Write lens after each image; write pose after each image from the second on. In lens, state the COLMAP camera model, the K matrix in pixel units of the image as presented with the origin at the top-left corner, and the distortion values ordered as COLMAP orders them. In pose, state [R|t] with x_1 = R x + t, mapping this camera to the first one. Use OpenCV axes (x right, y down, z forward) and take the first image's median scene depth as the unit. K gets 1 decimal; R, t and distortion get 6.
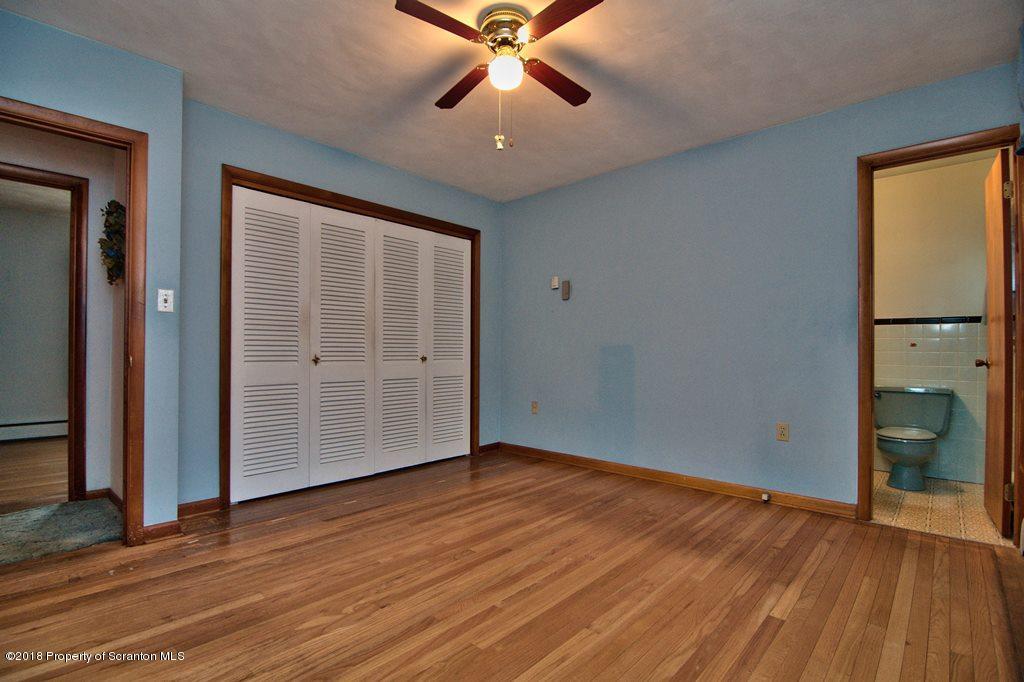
lens RADIAL K [[487.4, 0, 505.8], [0, 487.4, 348.3], [0, 0, 1]] dist [-0.014337, -0.002217]
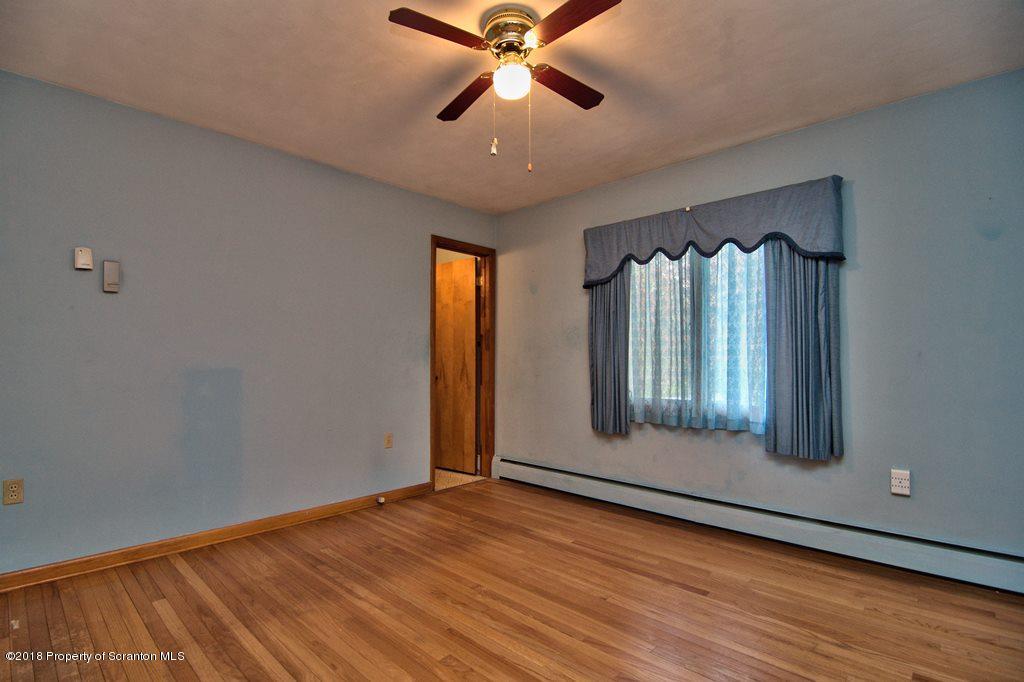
lens RADIAL K [[487.4, 0, 508.5], [0, 487.4, 344.7], [0, 0, 1]] dist [-0.014337, -0.002217]
pose [[0.018791, 0.030392, 0.999361, -0.681981], [-0.004371, 0.999531, -0.030315, -0.029787], [-0.999814, -0.003798, 0.018915, 0.748510]]
